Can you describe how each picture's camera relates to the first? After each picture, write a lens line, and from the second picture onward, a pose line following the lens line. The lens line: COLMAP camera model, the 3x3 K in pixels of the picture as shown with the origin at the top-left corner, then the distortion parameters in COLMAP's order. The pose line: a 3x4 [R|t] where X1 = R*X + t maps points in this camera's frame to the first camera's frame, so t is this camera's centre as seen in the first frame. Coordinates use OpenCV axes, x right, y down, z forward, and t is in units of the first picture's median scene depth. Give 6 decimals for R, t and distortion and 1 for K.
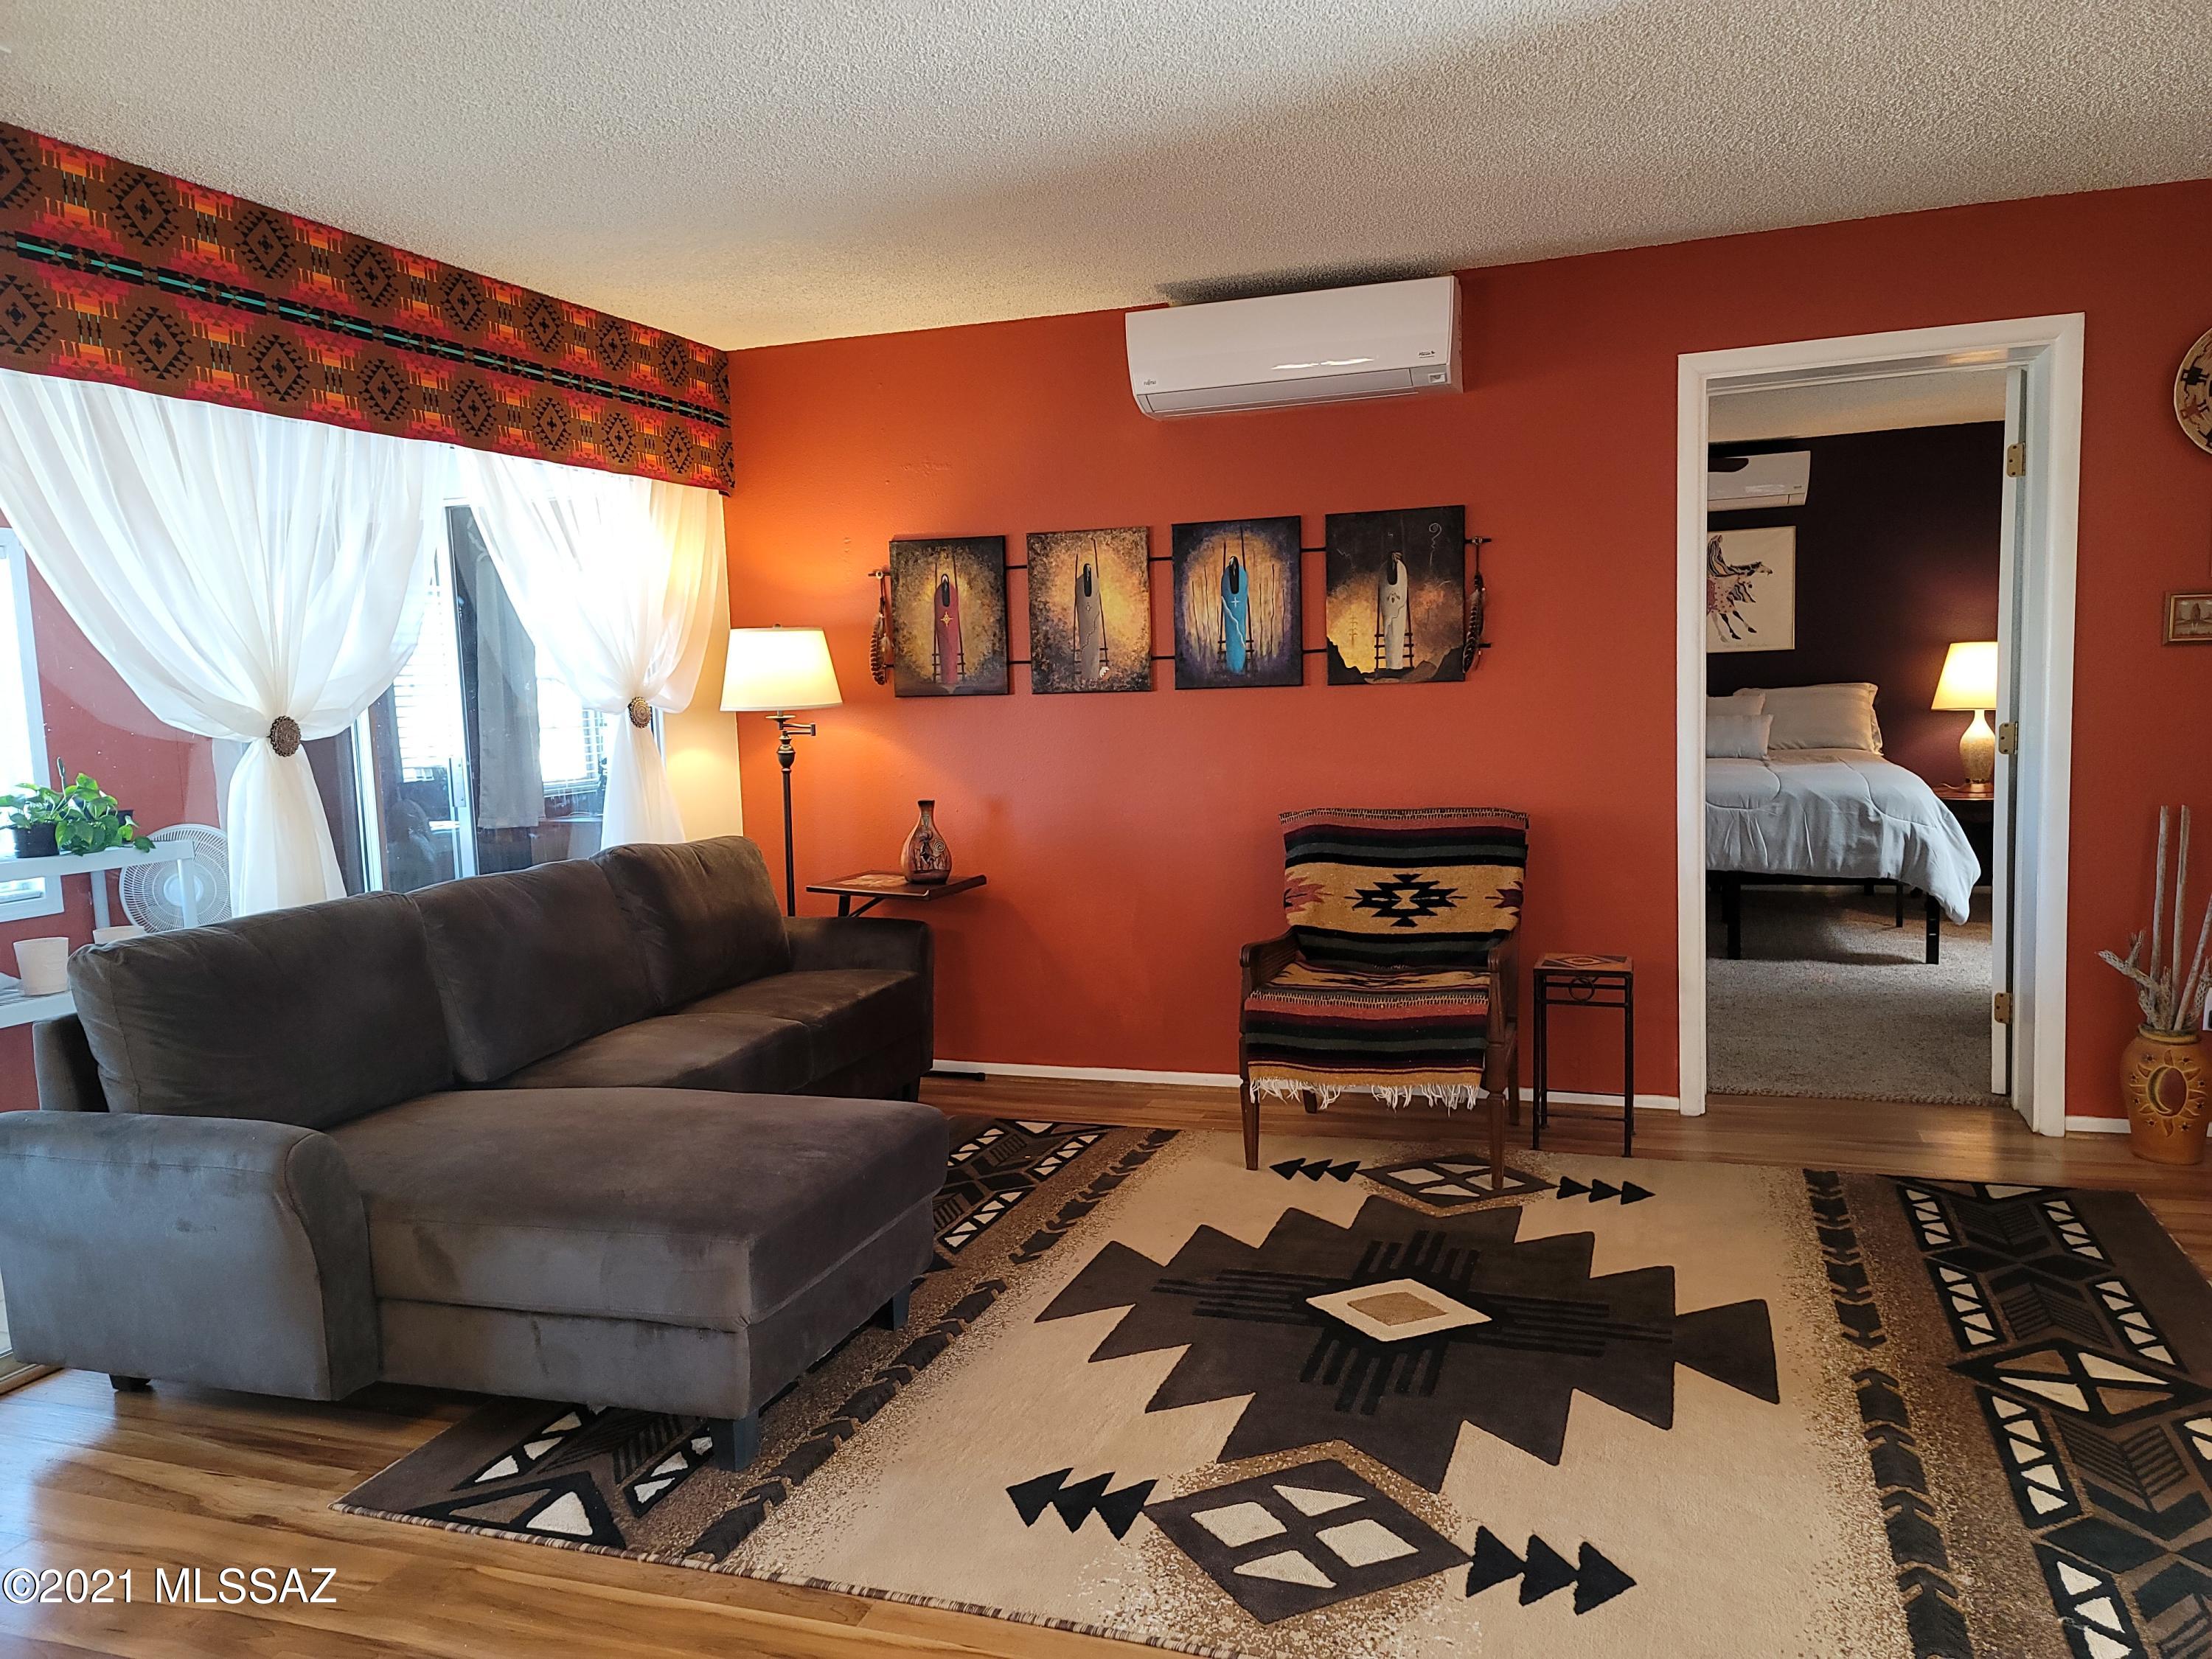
lens RADIAL K [[1612.4, 0, 1109.3], [0, 1612.4, 826.9], [0, 0, 1]] dist [0.067878, -0.035087]
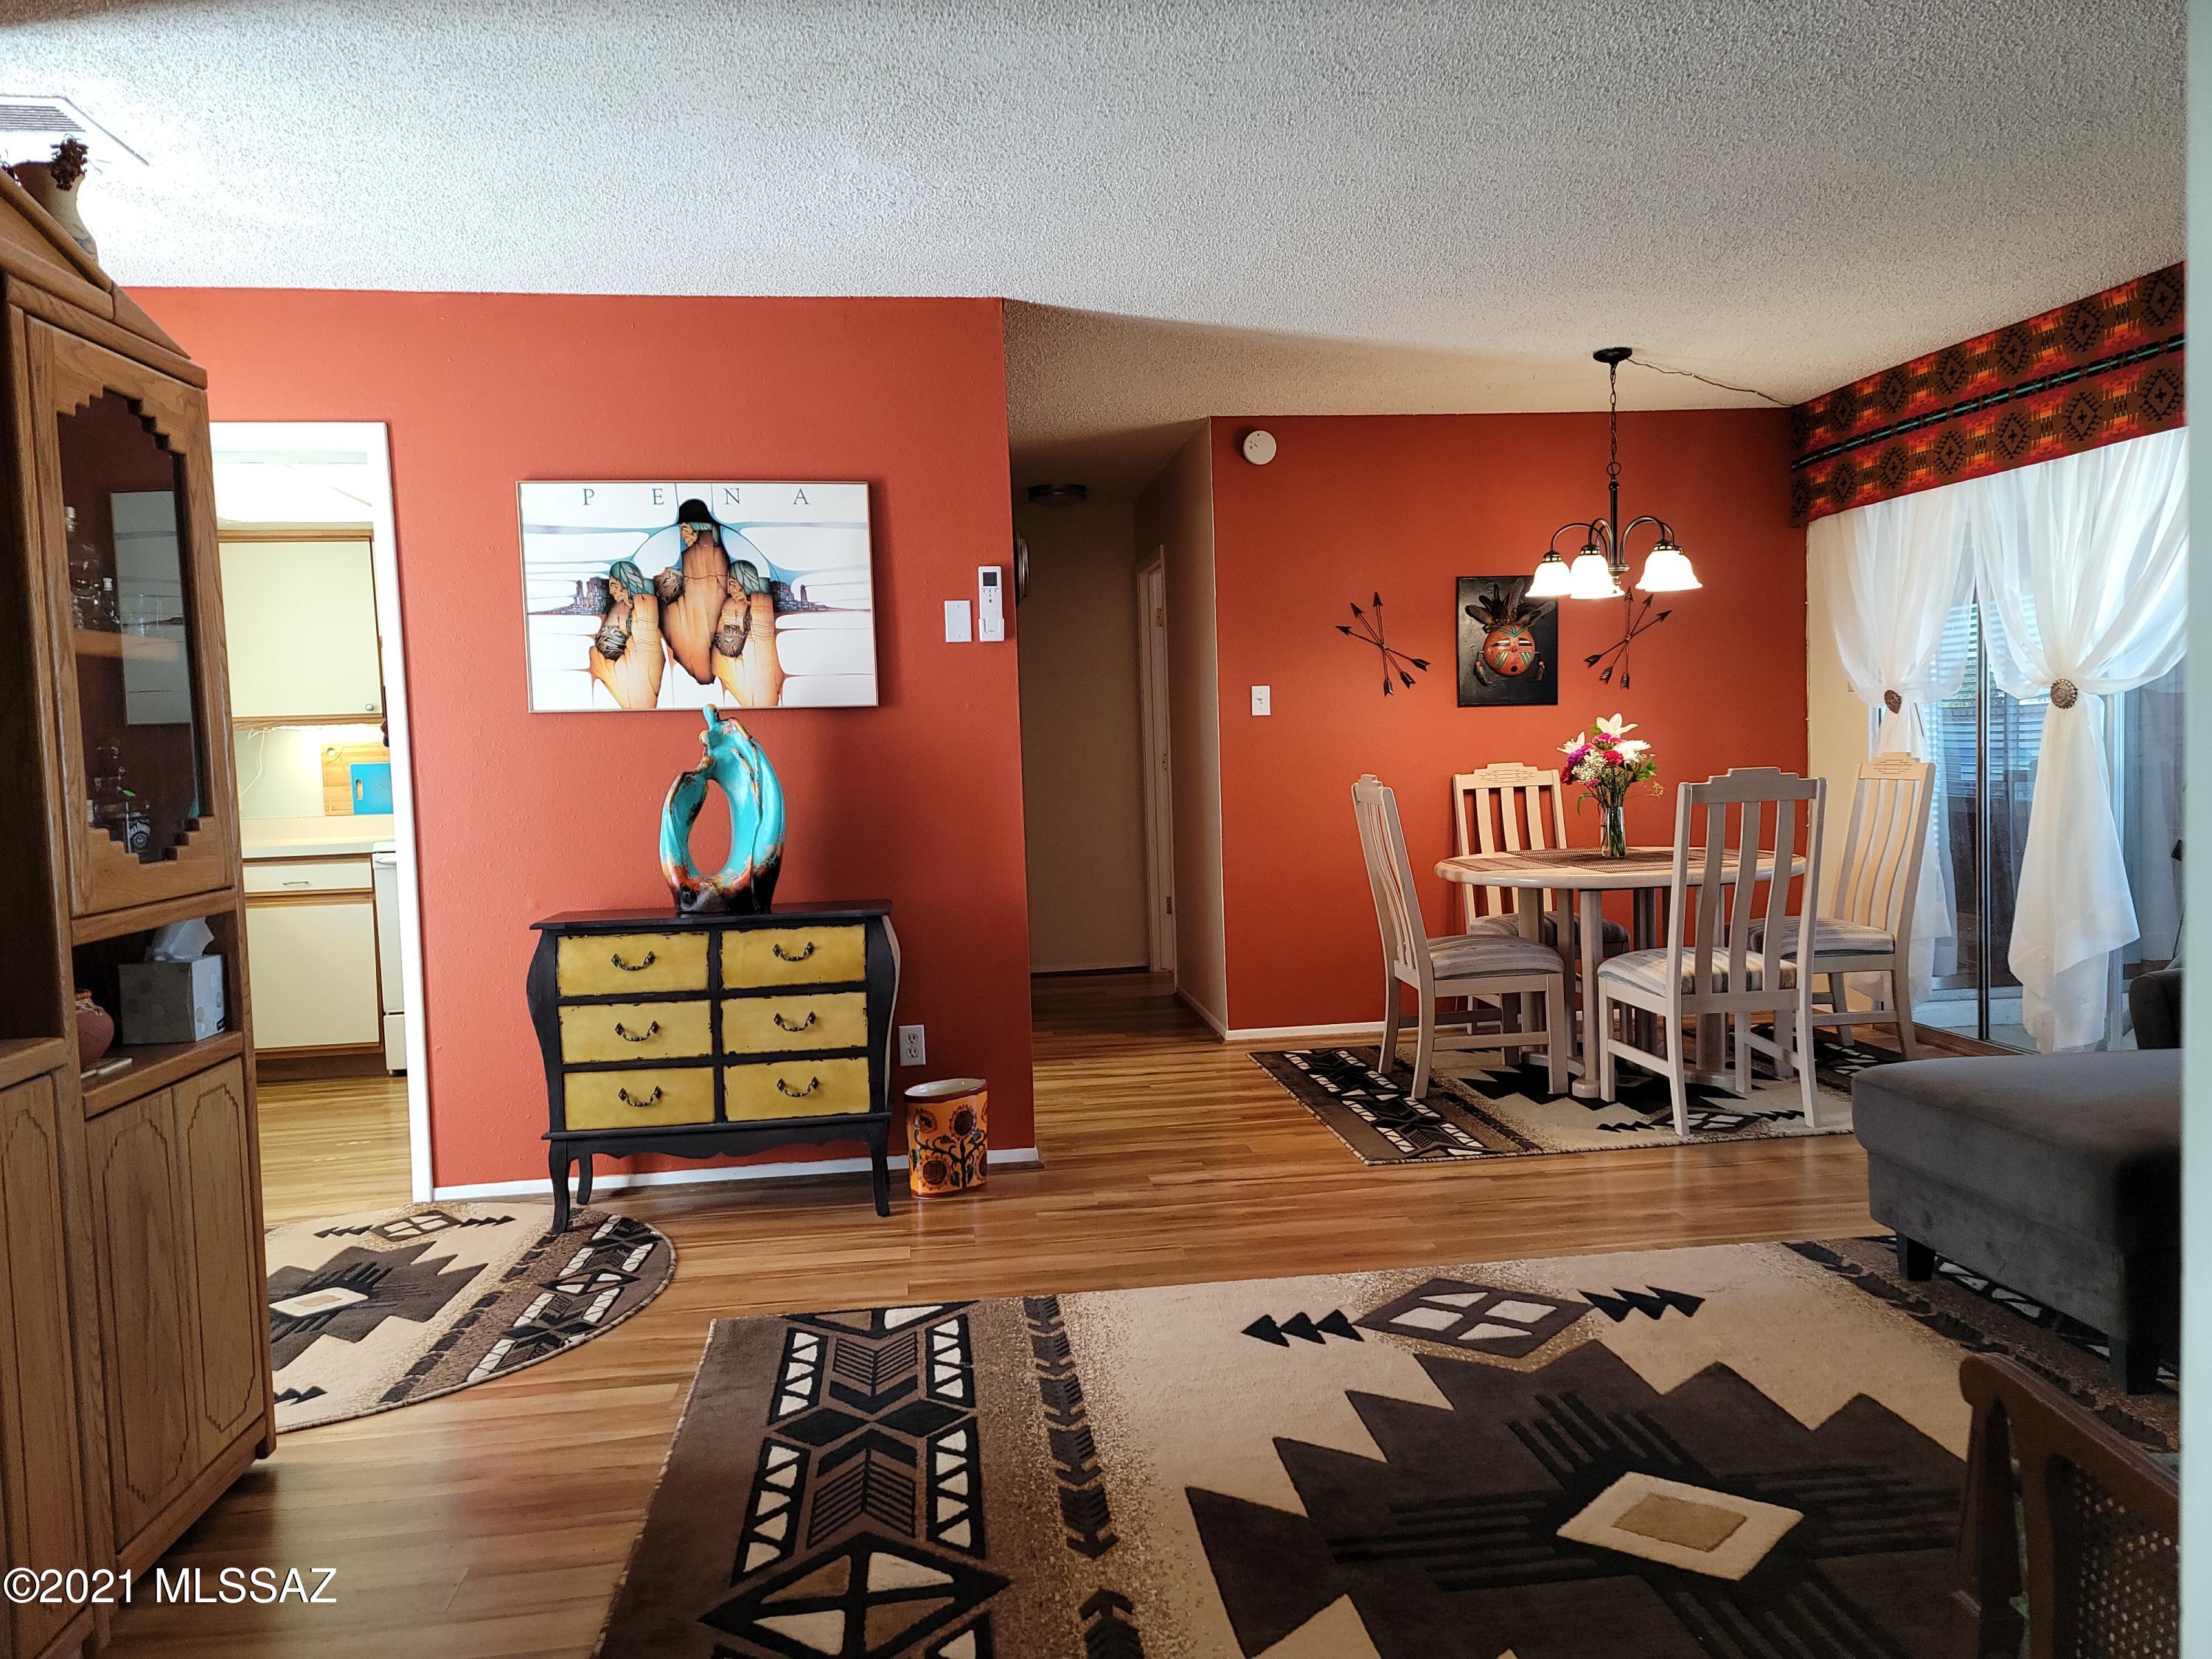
lens RADIAL K [[1612.4, 0, 1110.3], [0, 1612.4, 829.8], [0, 0, 1]] dist [0.067878, -0.035087]
pose [[-0.894499, 0.088921, -0.438138, 0.879710], [0.017275, 0.986163, 0.164875, -0.170452], [0.446737, 0.139912, -0.883658, 1.880054]]
